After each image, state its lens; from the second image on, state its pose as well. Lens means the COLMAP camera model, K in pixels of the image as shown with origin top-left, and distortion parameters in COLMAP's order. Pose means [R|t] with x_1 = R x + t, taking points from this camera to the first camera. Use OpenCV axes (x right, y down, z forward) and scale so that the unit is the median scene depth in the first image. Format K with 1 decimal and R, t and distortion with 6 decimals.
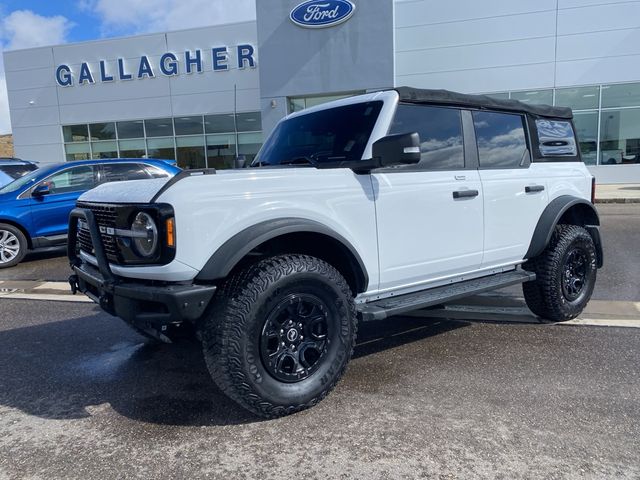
lens RADIAL K [[481.2, 0, 320.9], [0, 481.2, 240.1], [0, 0, 1]] dist [0.003898, 0.002847]
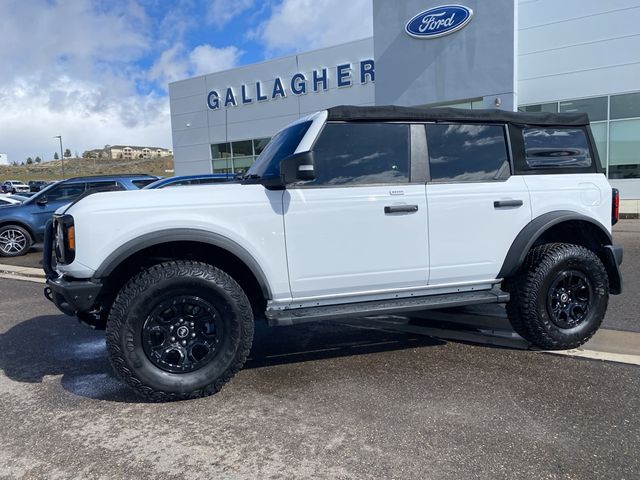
lens RADIAL K [[481.2, 0, 319.1], [0, 481.2, 239.5], [0, 0, 1]] dist [0.003898, 0.002847]
pose [[0.953388, 0.027729, -0.300472, 0.413426], [-0.034727, 0.999235, -0.017973, -0.008048], [0.299743, 0.027570, 0.953621, 0.001786]]
